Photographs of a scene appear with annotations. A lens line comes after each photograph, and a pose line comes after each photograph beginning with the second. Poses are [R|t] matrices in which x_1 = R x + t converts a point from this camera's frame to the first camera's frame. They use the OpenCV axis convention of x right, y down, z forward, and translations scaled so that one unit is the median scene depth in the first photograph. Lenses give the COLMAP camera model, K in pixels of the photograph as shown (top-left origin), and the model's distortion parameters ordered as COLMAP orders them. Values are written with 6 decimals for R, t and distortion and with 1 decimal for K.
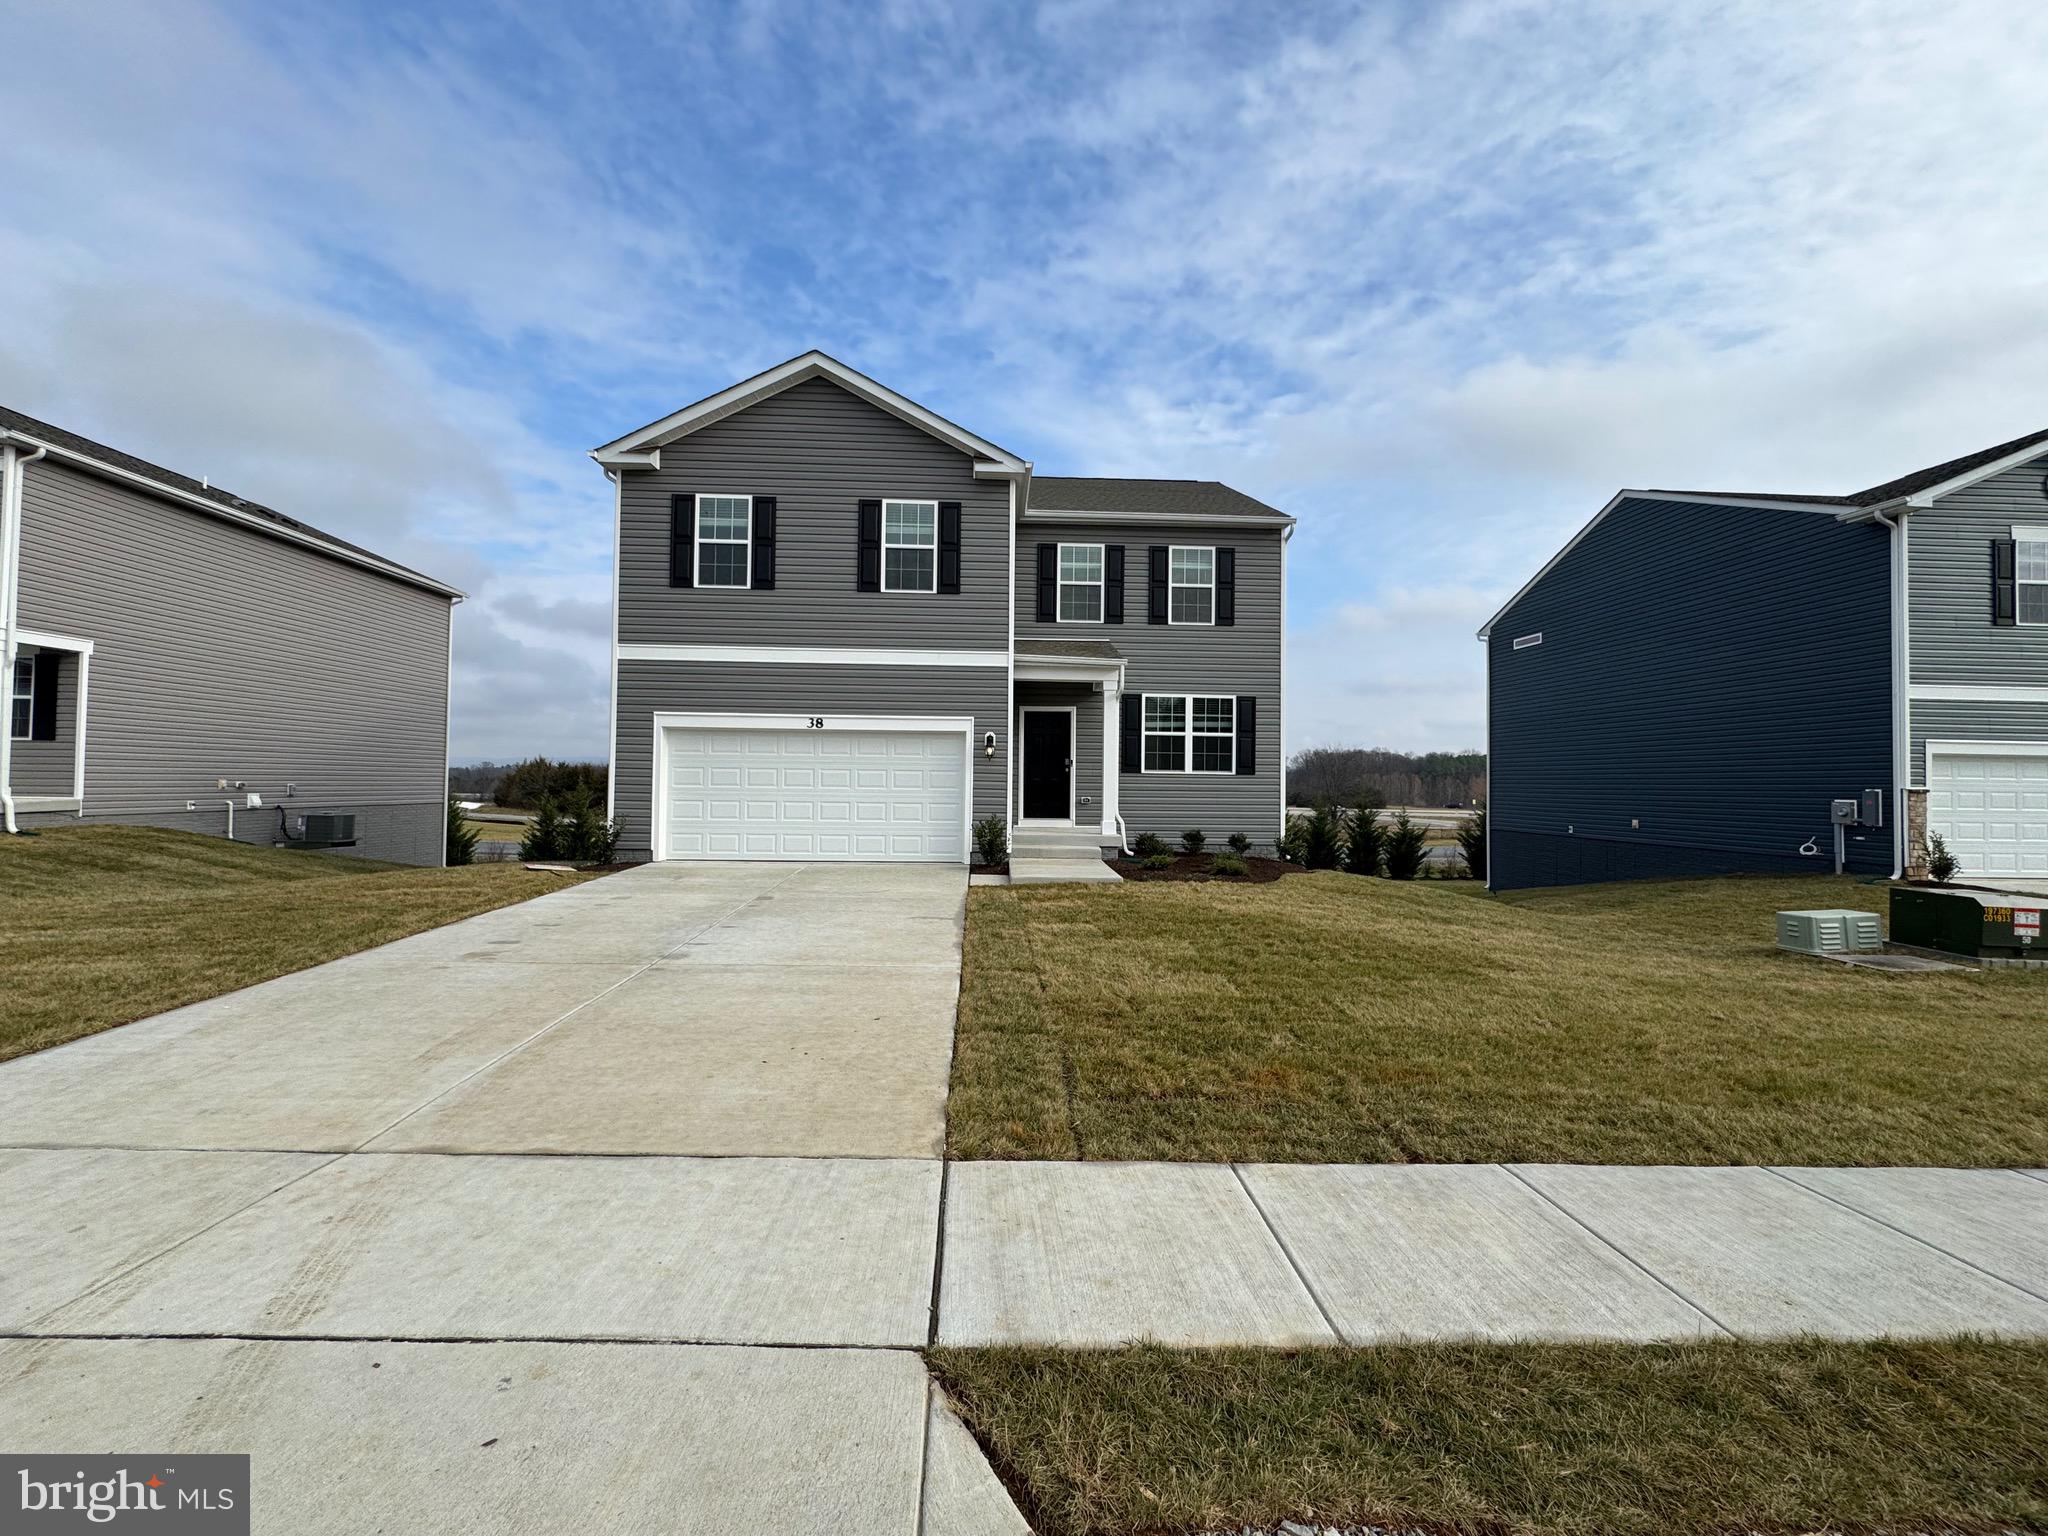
lens RADIAL K [[813.4, 0, 1024.0], [0, 813.4, 768.0], [0, 0, 1]] dist [-0.003951, 0.000629]
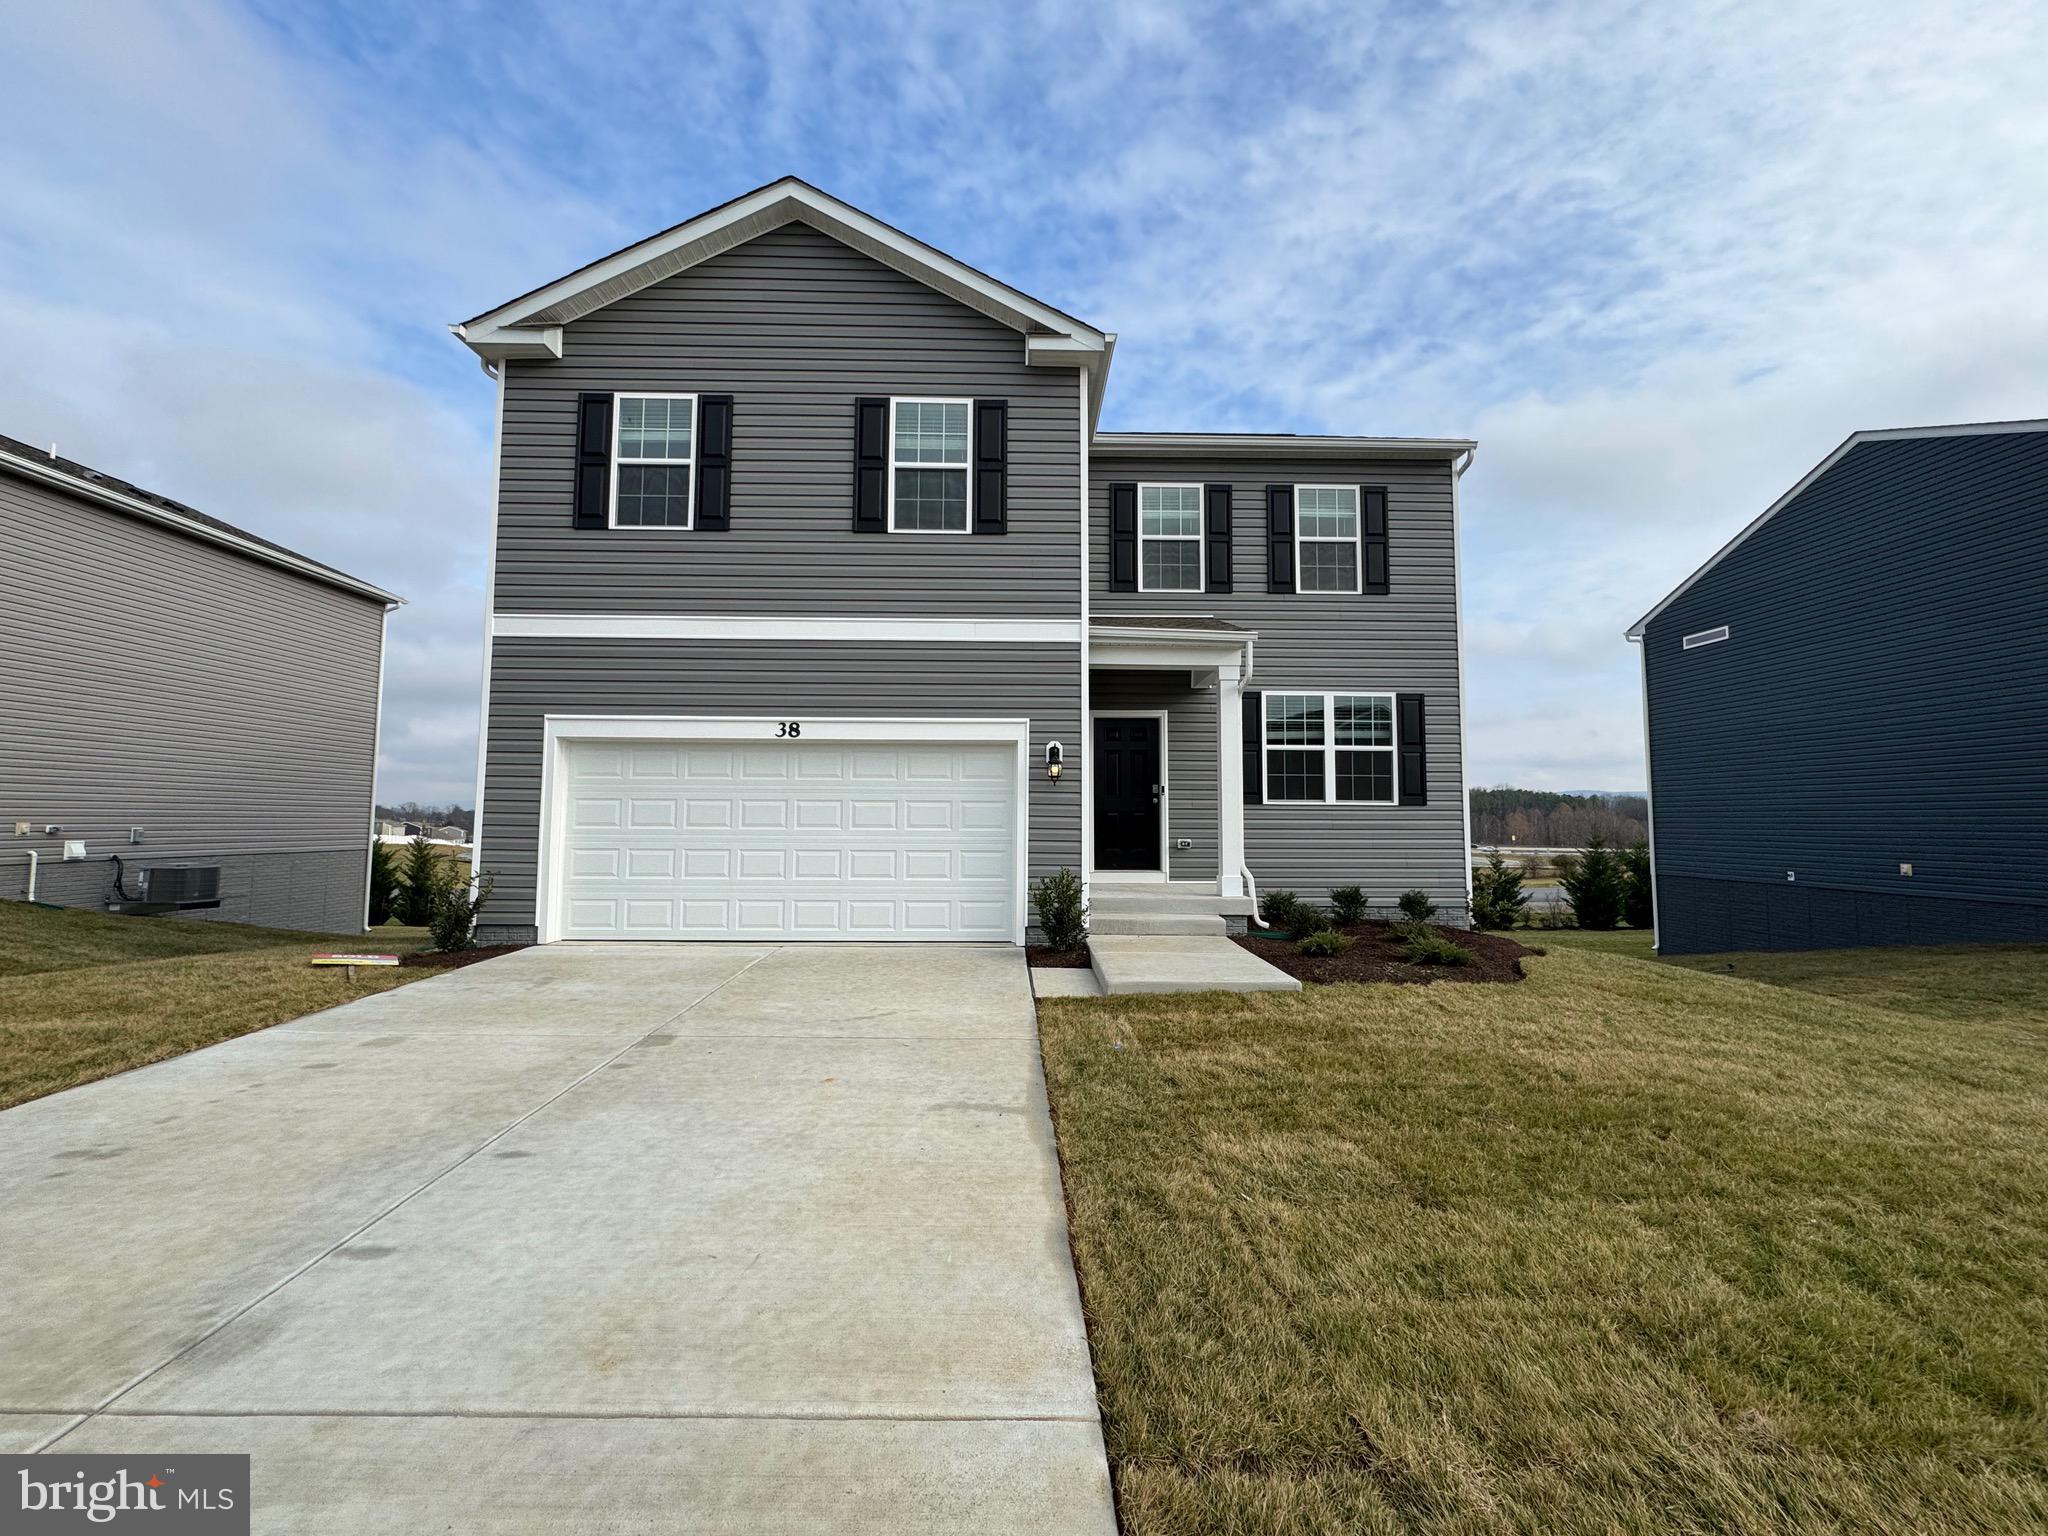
lens RADIAL K [[813.4, 0, 1024.0], [0, 813.4, 768.0], [0, 0, 1]] dist [-0.003951, 0.000629]
pose [[0.999583, -0.008748, -0.027521, -0.047234], [0.007424, 0.998826, -0.047874, 0.008049], [0.027908, 0.047649, 0.998474, 0.341689]]
